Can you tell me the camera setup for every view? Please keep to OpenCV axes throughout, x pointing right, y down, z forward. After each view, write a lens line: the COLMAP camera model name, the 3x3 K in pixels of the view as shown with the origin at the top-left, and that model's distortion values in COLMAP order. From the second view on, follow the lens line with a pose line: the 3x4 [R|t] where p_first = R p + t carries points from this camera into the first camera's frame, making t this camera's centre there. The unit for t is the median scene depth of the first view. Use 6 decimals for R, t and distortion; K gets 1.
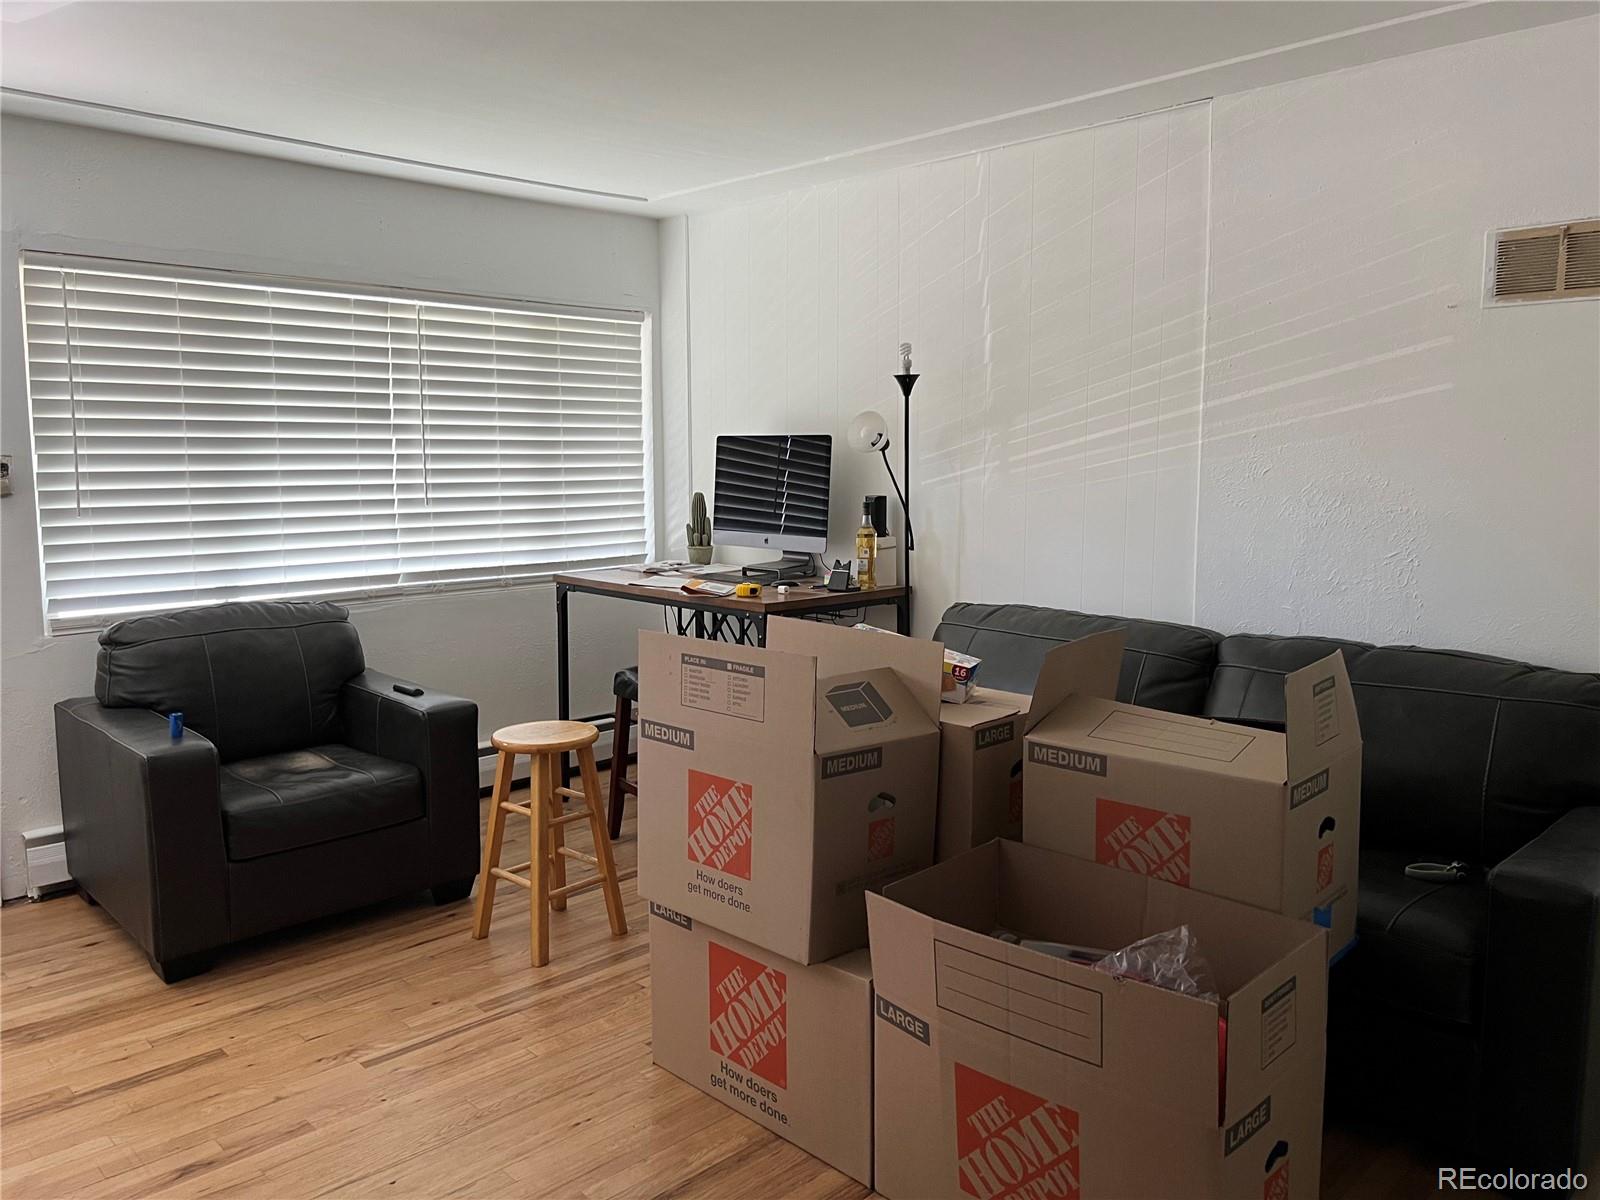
lens RADIAL K [[1203.9, 0, 803.0], [0, 1203.9, 591.2], [0, 0, 1]] dist [0.062247, -0.083416]
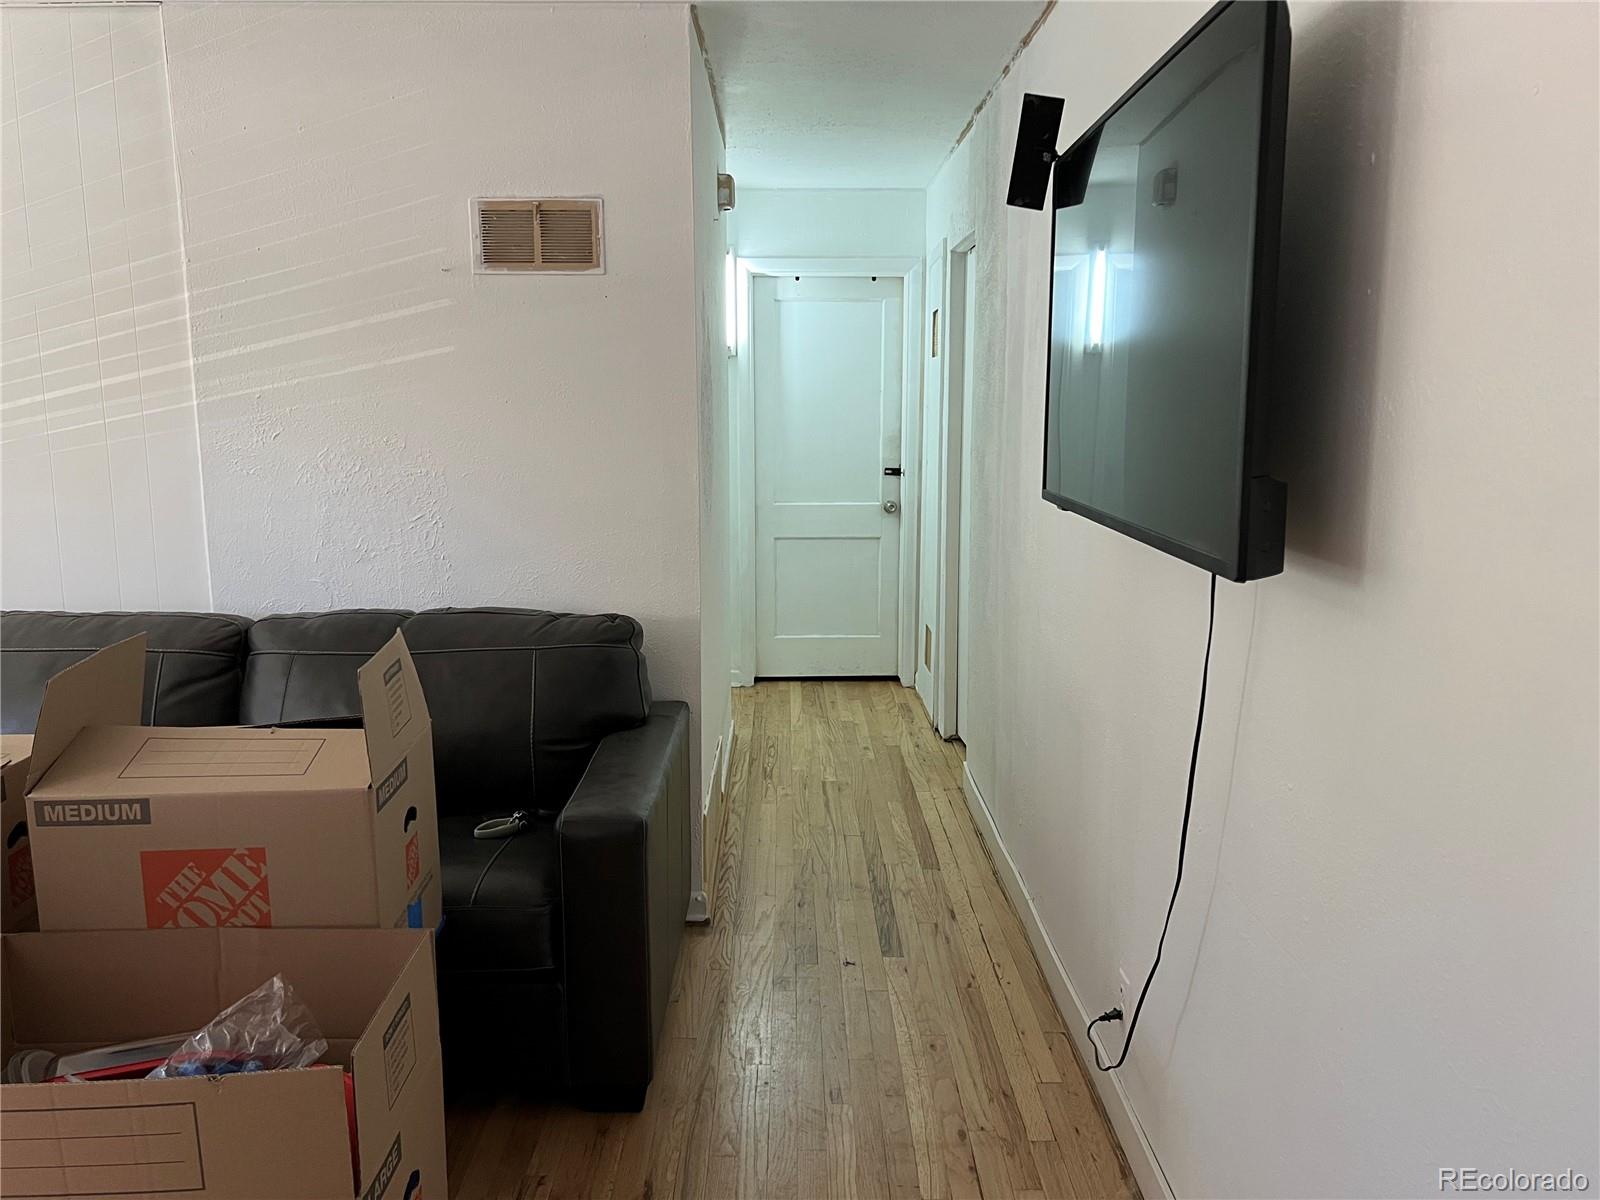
lens RADIAL K [[1203.9, 0, 803.0], [0, 1203.9, 591.2], [0, 0, 1]] dist [0.062247, -0.083416]
pose [[0.697592, -0.111878, 0.707707, -0.004747], [0.083955, 0.993693, 0.074333, -0.025359], [-0.711560, 0.007562, 0.702585, 0.111871]]
